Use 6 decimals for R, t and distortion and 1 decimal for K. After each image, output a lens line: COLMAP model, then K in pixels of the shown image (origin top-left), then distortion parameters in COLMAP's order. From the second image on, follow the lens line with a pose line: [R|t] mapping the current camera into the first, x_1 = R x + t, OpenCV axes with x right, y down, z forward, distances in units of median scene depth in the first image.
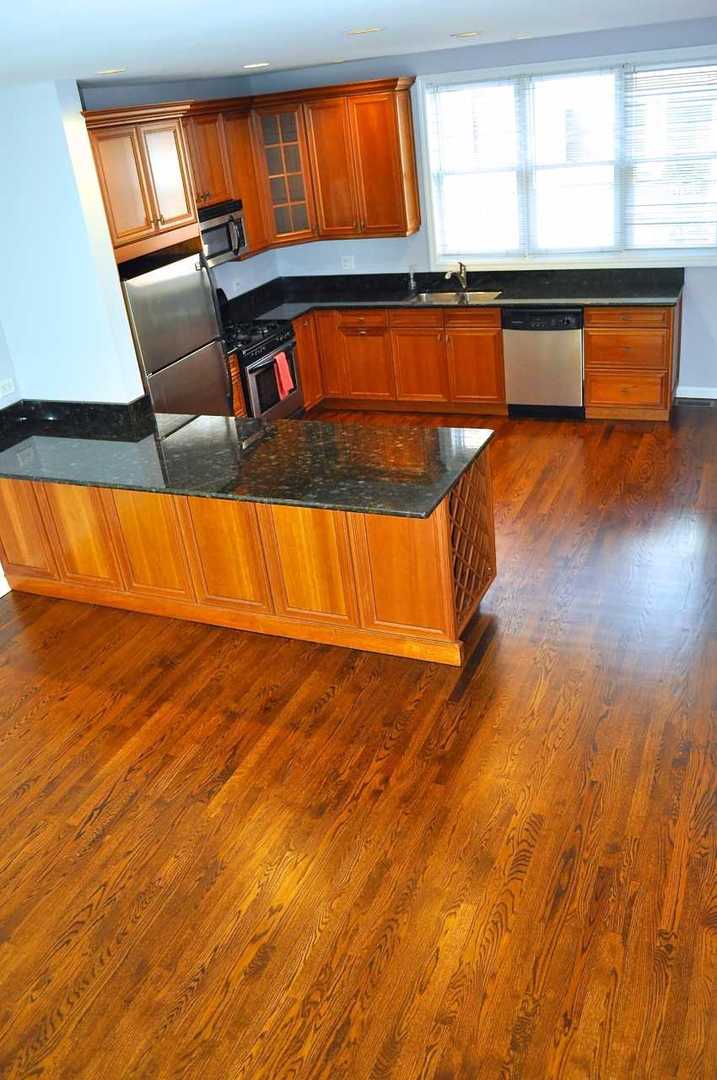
lens RADIAL K [[837.6, 0, 359.4], [0, 837.6, 540.6], [0, 0, 1]] dist [-0.074837, -0.002008]
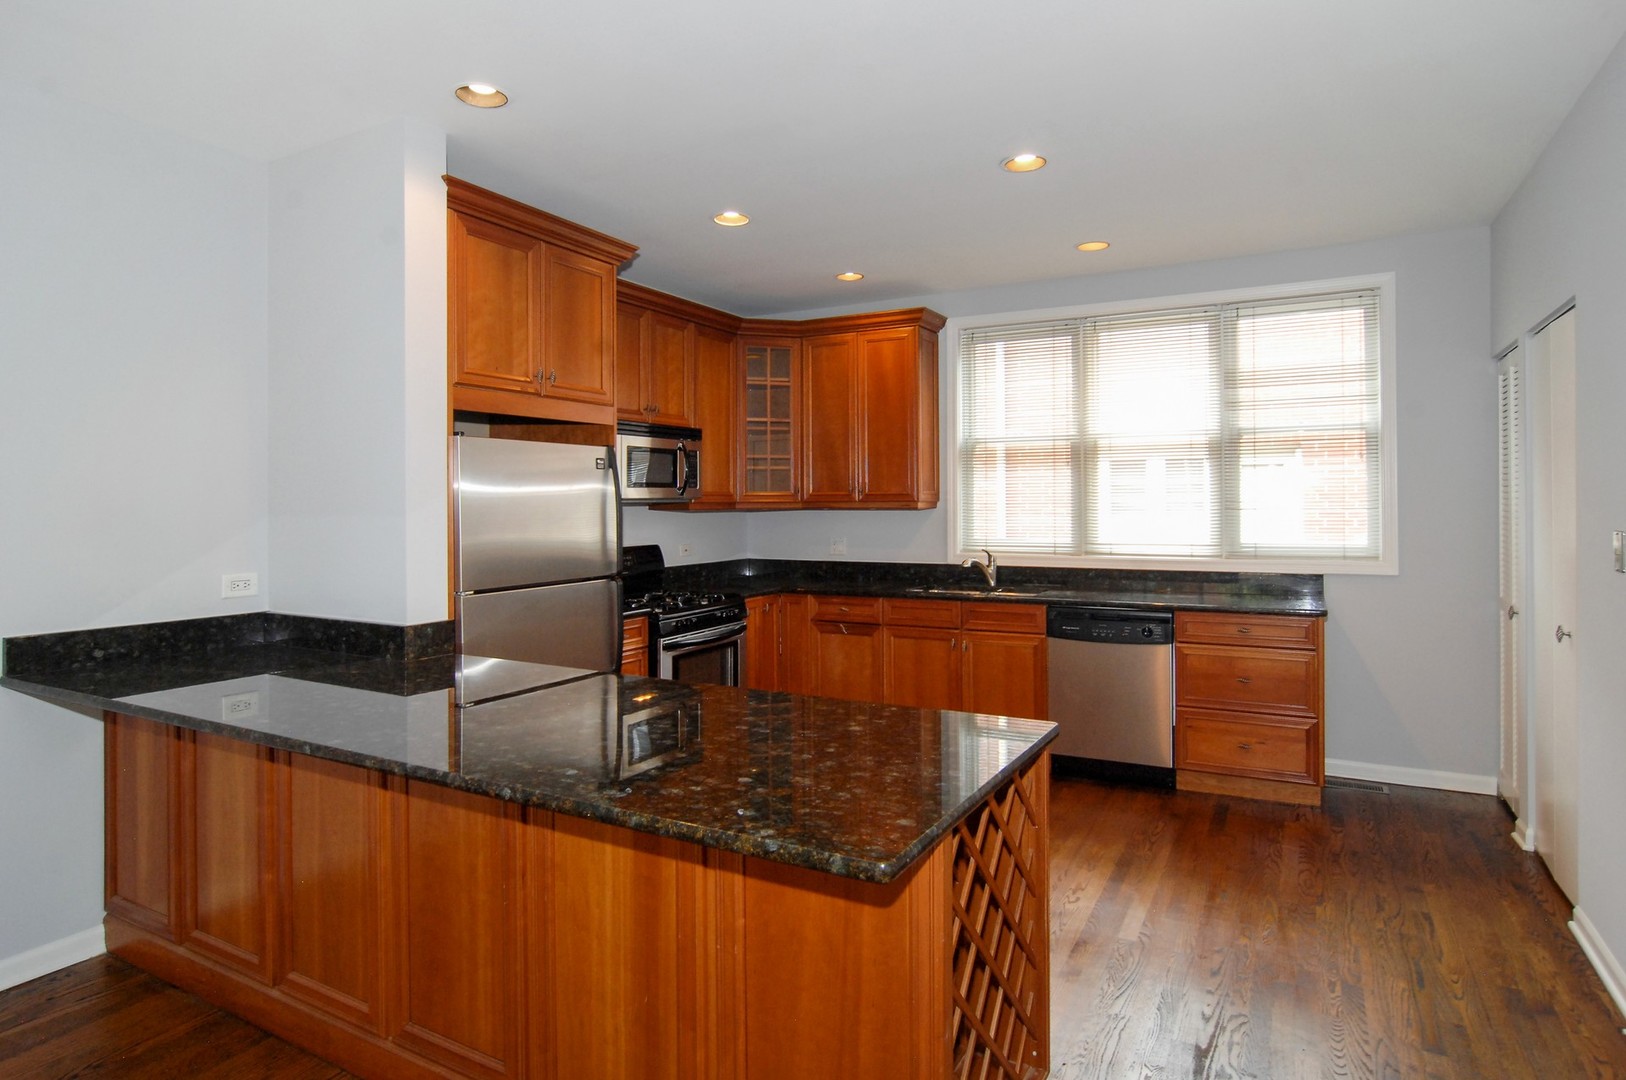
lens RADIAL K [[875.1, 0, 816.7], [0, 875.1, 528.8], [0, 0, 1]] dist [-0.016604, 0.001685]
pose [[0.990994, 0.107236, -0.080200, 0.034473], [-0.131639, 0.889945, -0.436656, 0.002009], [0.024548, 0.443281, 0.896047, 0.328869]]
